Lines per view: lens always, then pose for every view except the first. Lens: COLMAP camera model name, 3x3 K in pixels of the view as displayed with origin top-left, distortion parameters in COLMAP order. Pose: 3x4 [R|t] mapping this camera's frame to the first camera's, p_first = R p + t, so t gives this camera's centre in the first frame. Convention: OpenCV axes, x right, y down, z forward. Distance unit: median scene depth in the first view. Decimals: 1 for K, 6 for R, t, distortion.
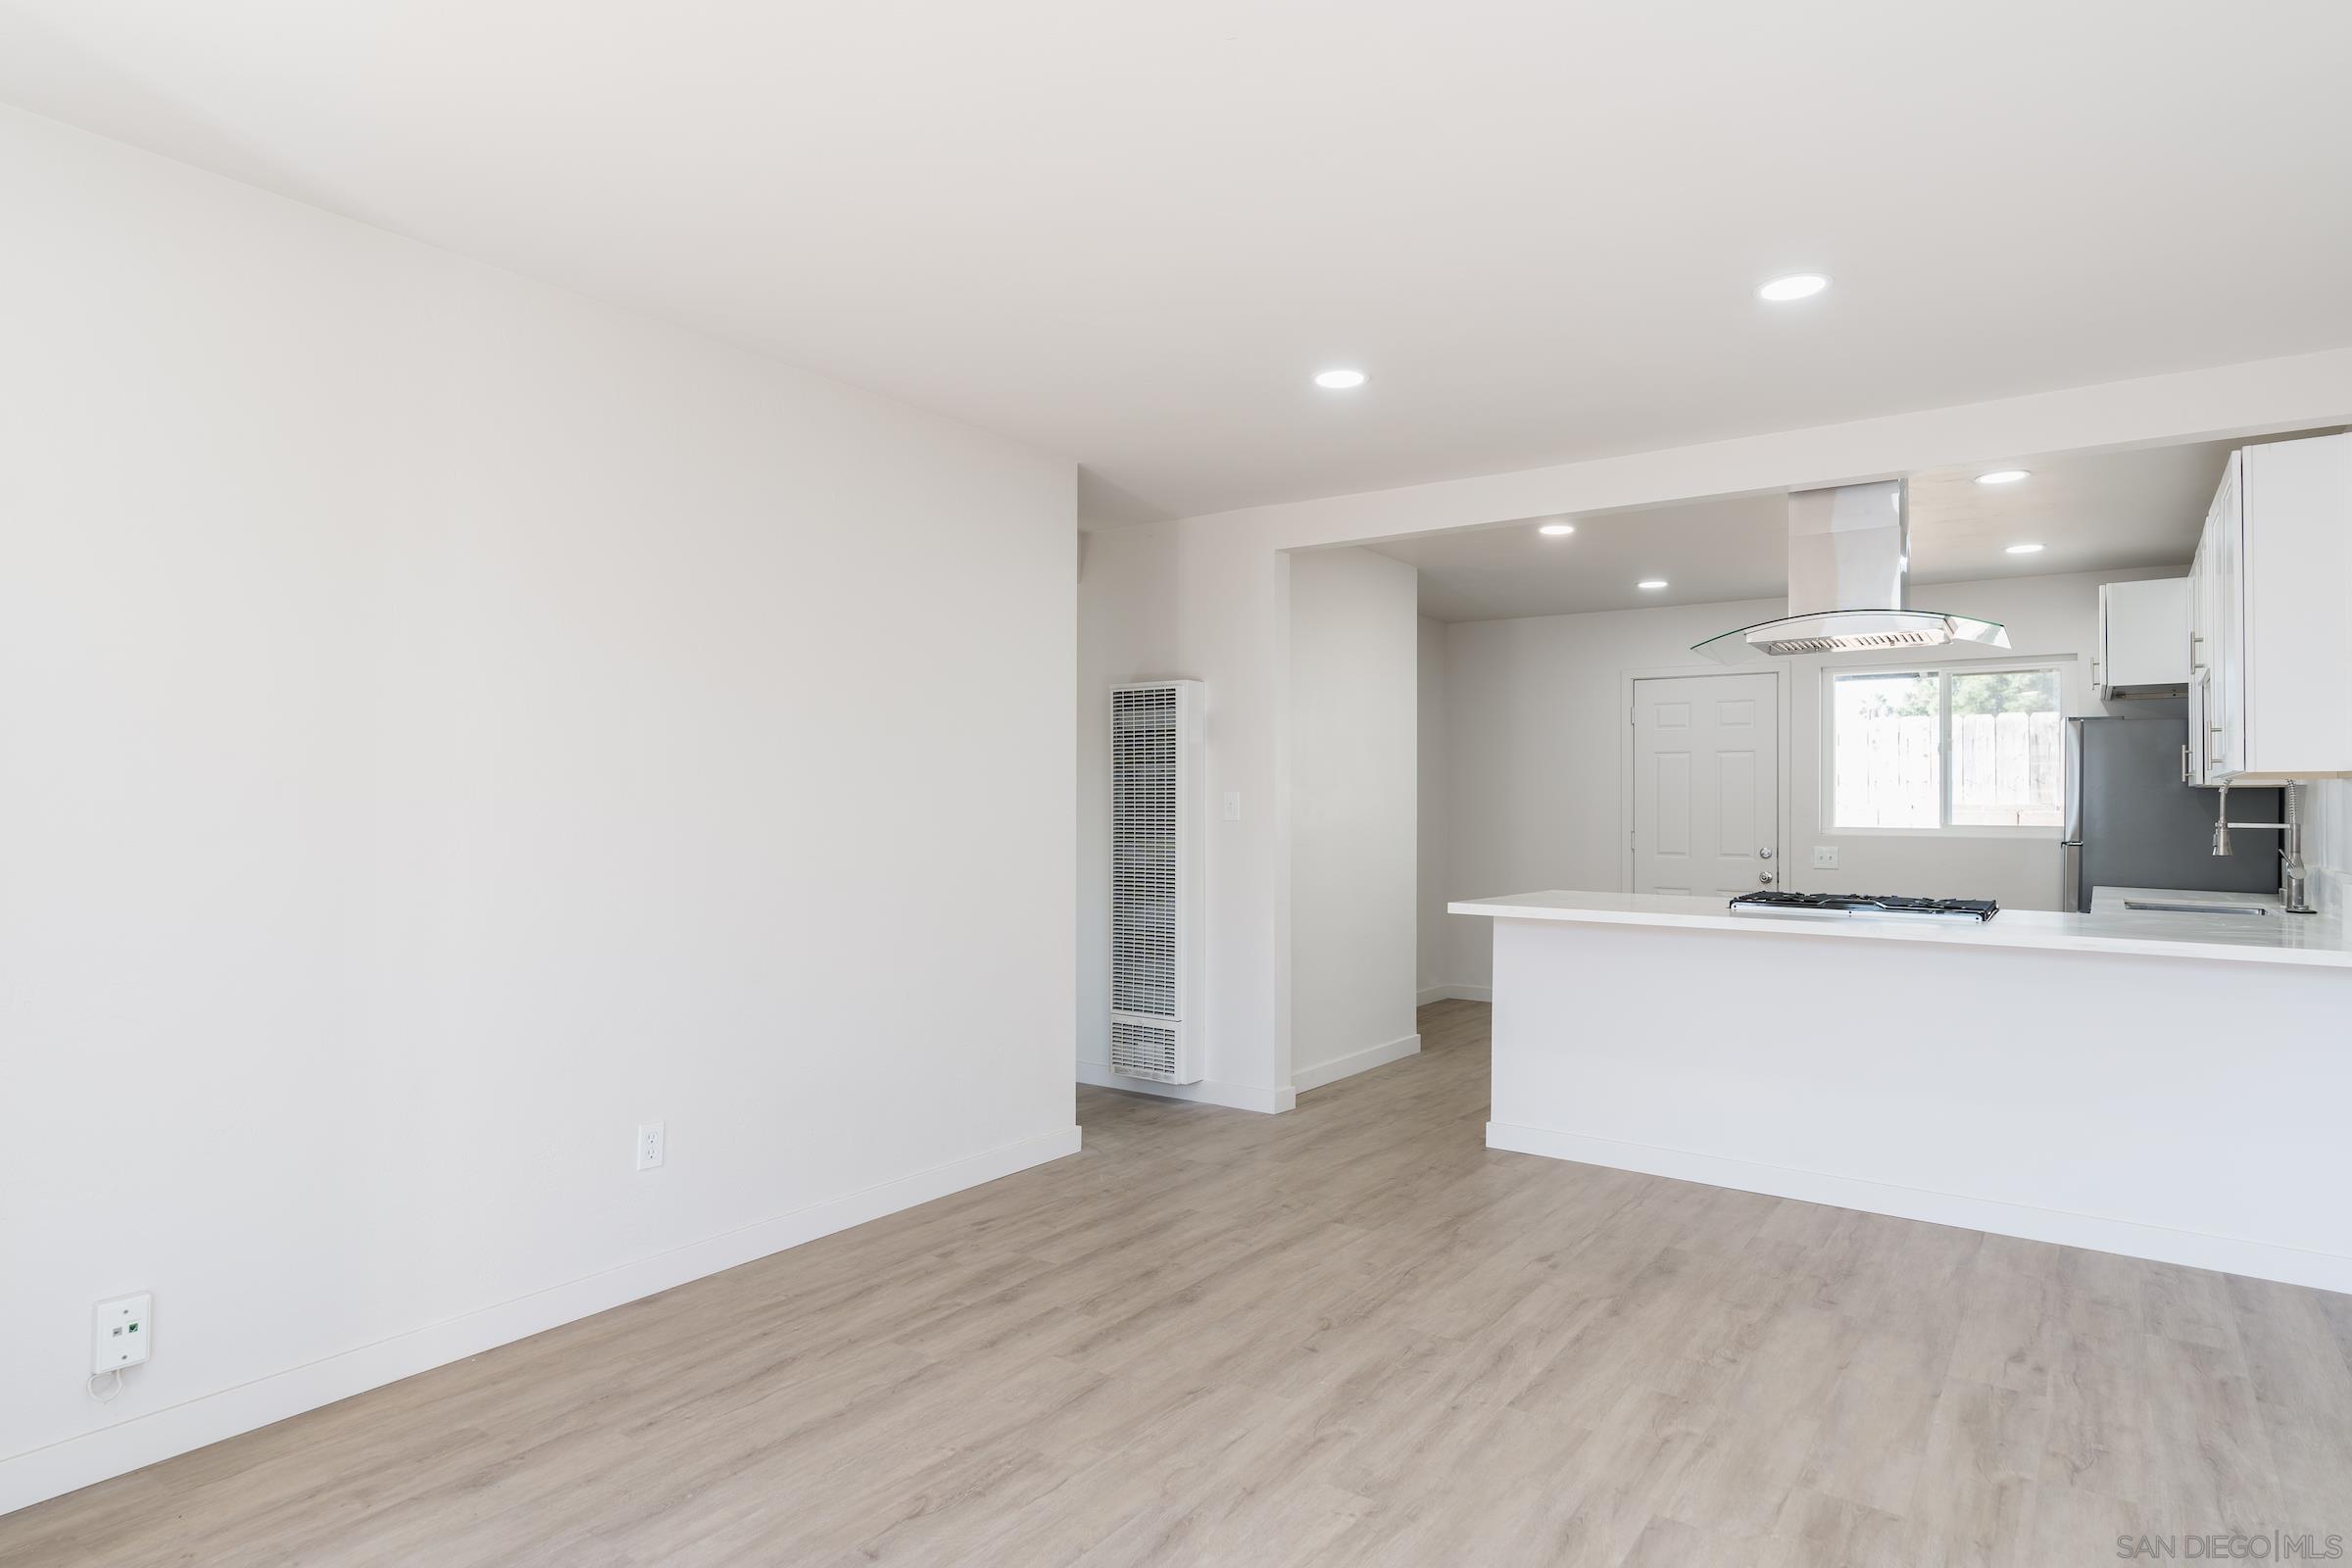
lens RADIAL K [[1304.7, 0, 1176.0], [0, 1304.7, 784.0], [0, 0, 1]] dist [-0.001485, 0.001640]
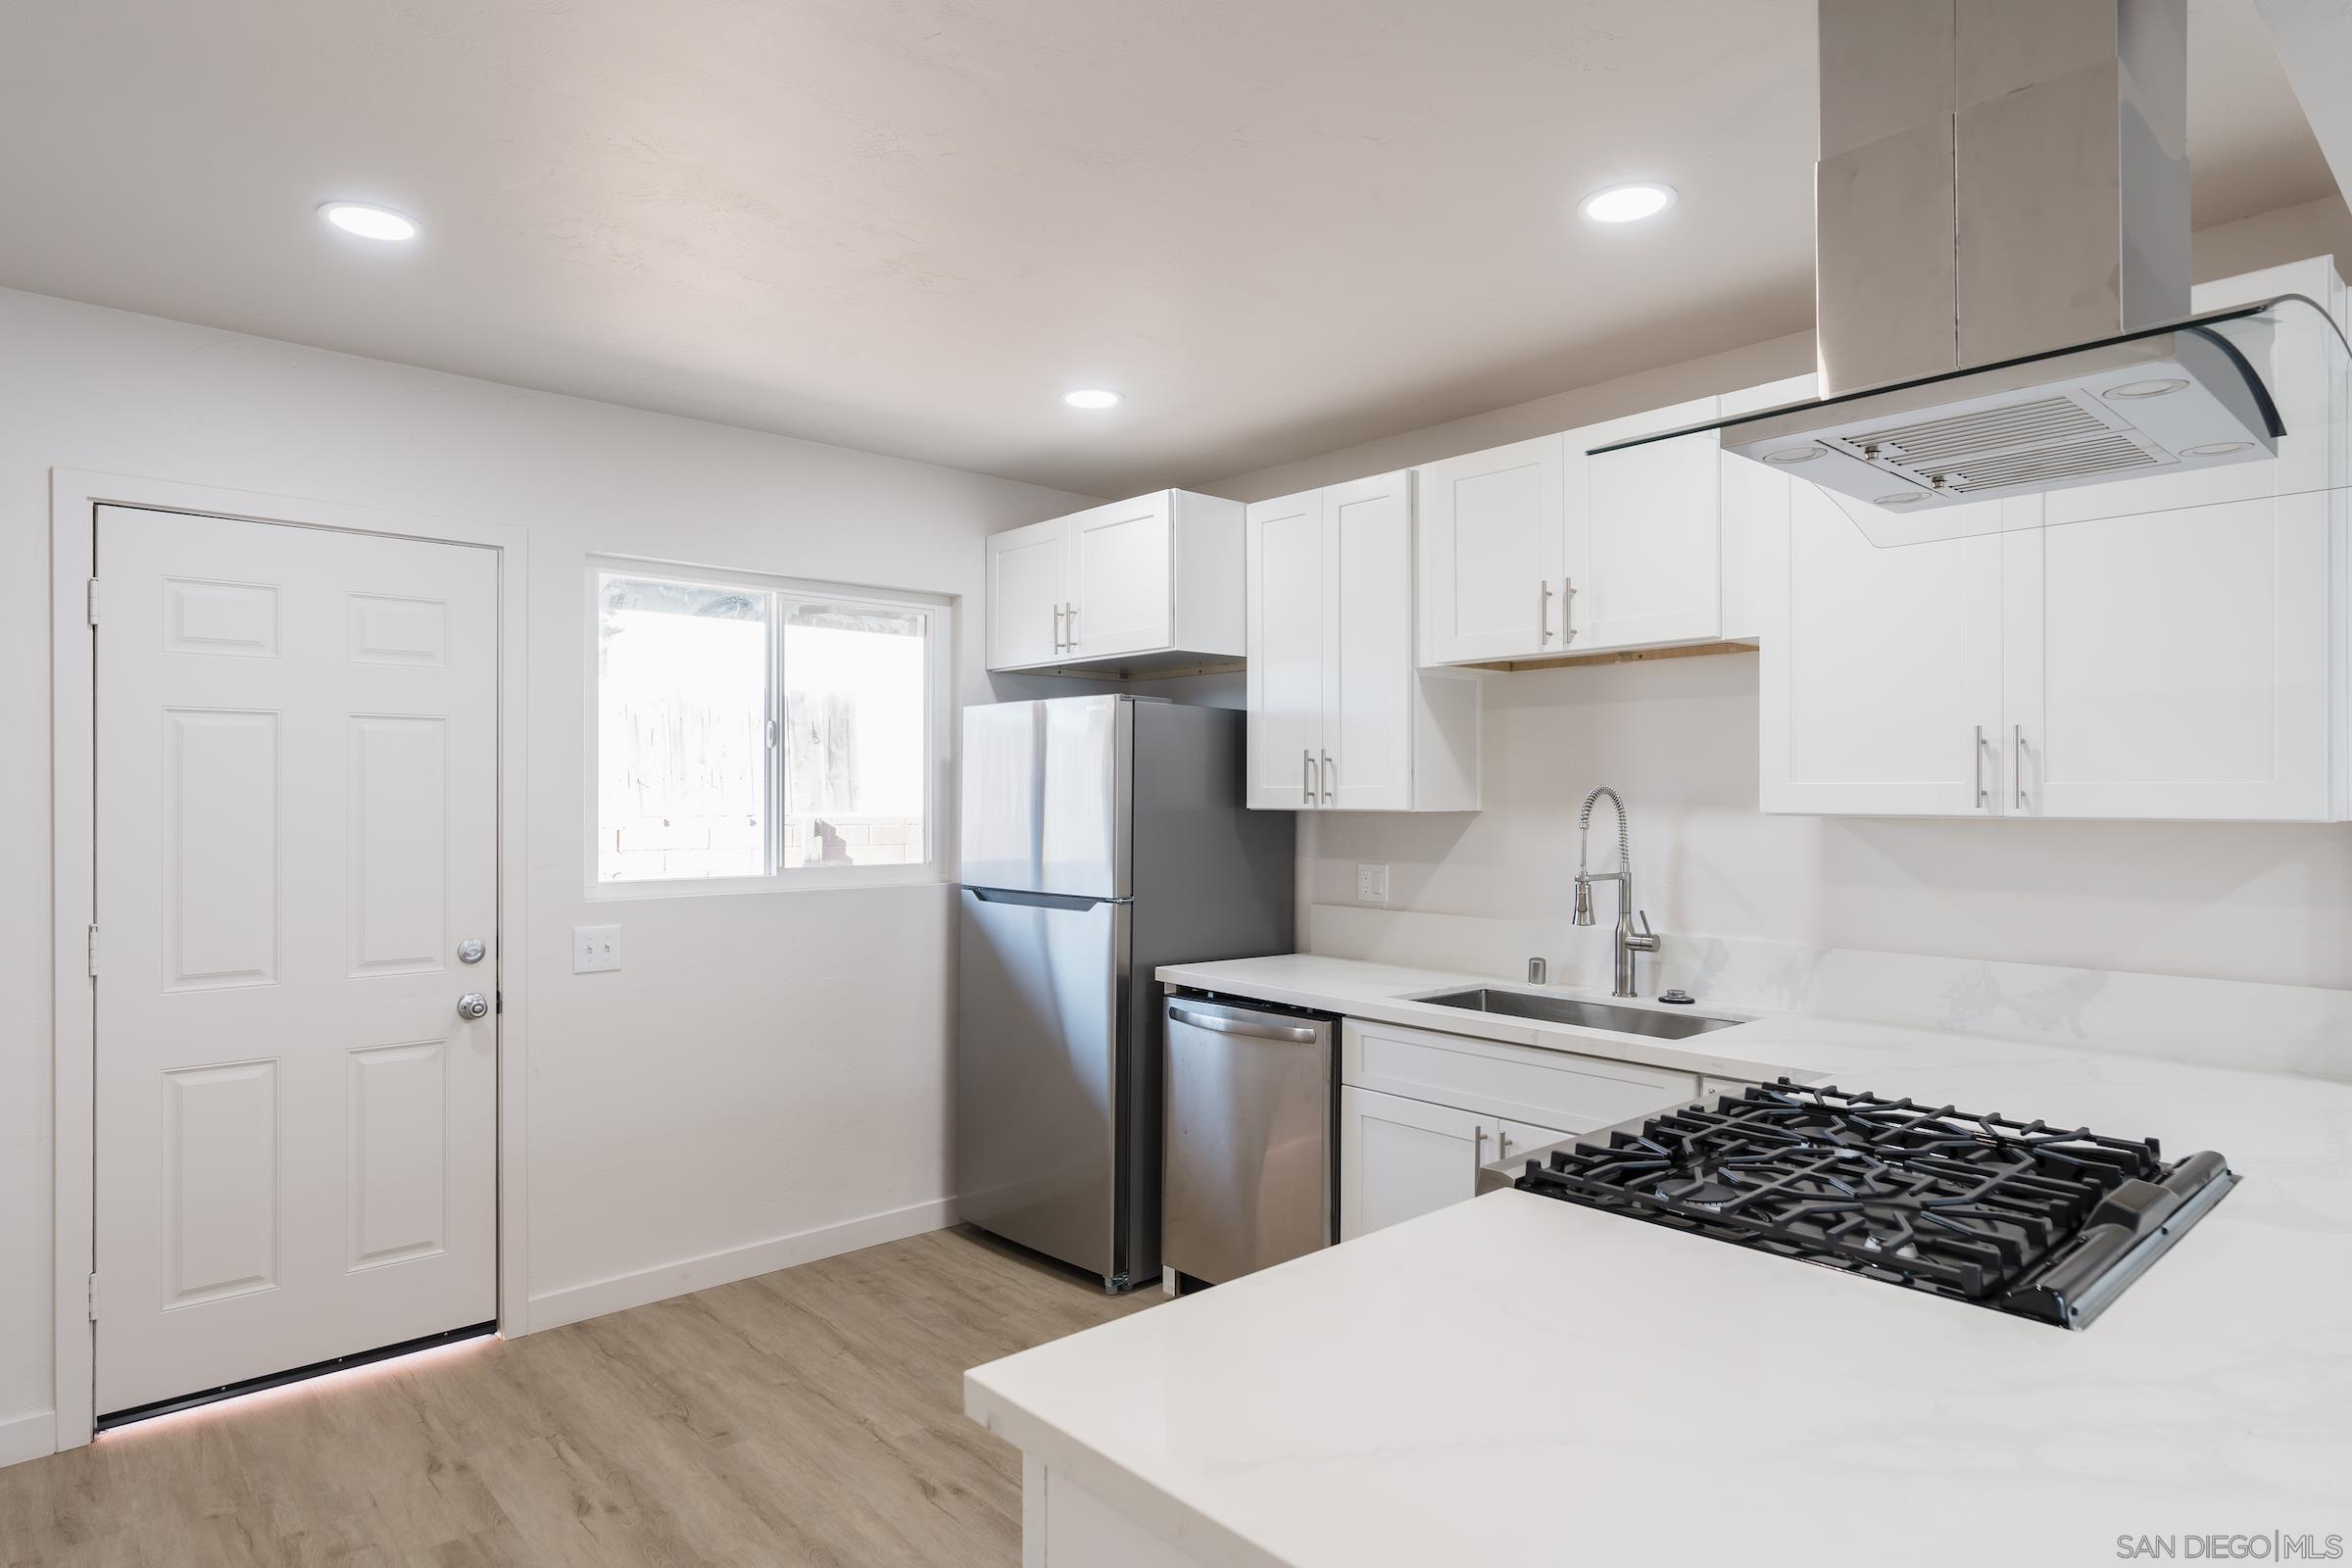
lens RADIAL K [[1347.1, 0, 1195.9], [0, 1347.1, 791.4], [0, 0, 1]] dist [0.002061, -0.000503]
pose [[0.216690, -0.002358, 0.976238, 0.096756], [-0.017206, 0.999833, 0.006234, -0.014594], [-0.976089, -0.018148, 0.216613, 1.125376]]
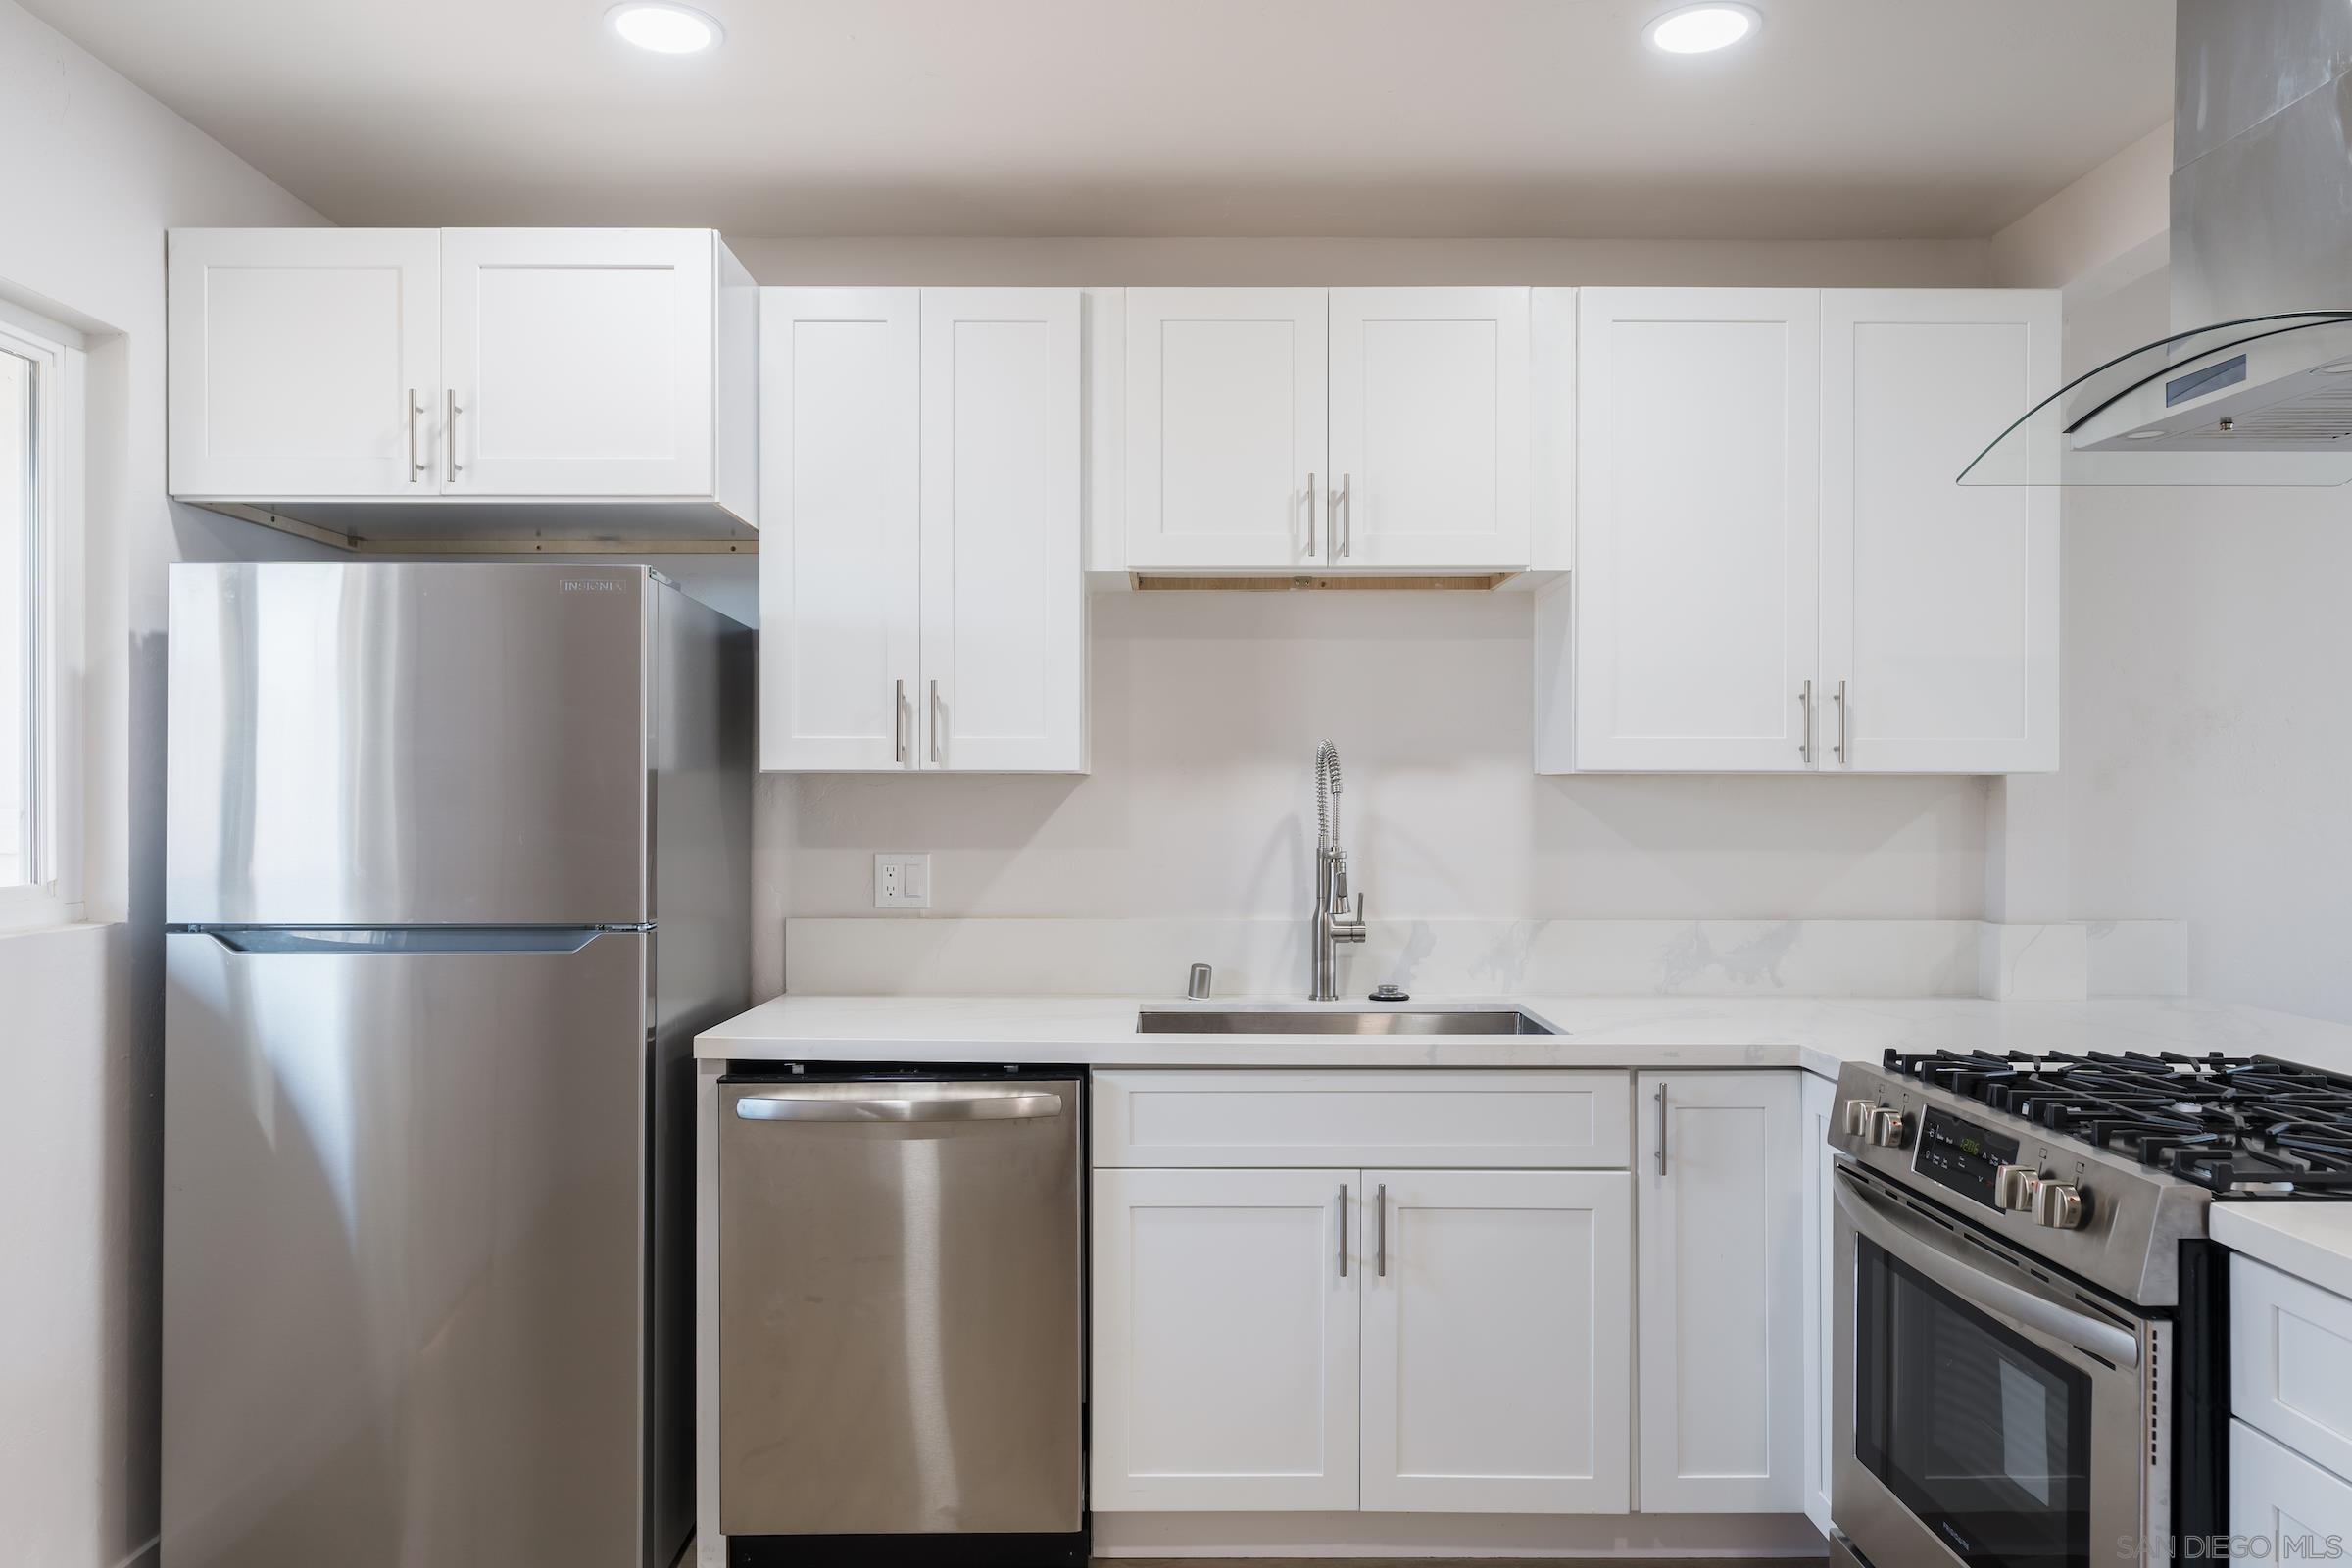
lens RADIAL K [[1607.5, 0, 1176.0], [0, 1607.5, 784.0], [0, 0, 1]] dist [0.007184, 0.000817]
pose [[-0.587121, -0.002822, 0.809494, 0.332333], [-0.018033, 0.999791, -0.009594, 0.010645], [-0.809298, -0.020230, -0.587050, 1.539551]]
